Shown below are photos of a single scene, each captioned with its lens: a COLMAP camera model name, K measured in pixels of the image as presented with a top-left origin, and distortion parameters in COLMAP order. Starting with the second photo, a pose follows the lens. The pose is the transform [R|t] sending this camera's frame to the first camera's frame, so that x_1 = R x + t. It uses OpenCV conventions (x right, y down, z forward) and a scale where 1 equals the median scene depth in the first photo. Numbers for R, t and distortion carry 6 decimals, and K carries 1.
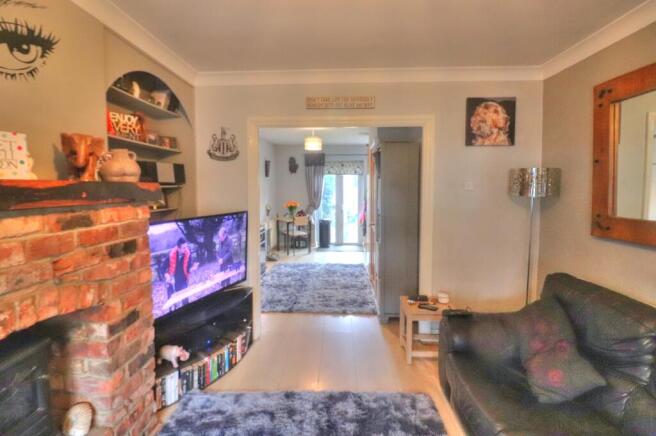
lens RADIAL K [[305.5, 0, 331.4], [0, 305.5, 205.2], [0, 0, 1]] dist [0.001189, -0.012754]
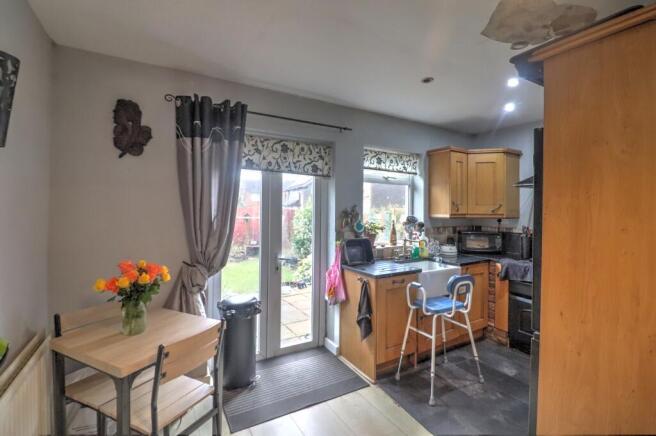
lens RADIAL K [[305.5, 0, 331.4], [0, 305.5, 205.2], [0, 0, 1]] dist [0.001189, -0.012754]
pose [[0.851193, 0.012357, 0.524707, -0.378982], [0.018191, 0.998428, -0.053023, -0.128260], [-0.524537, 0.054678, 0.849630, 2.171536]]
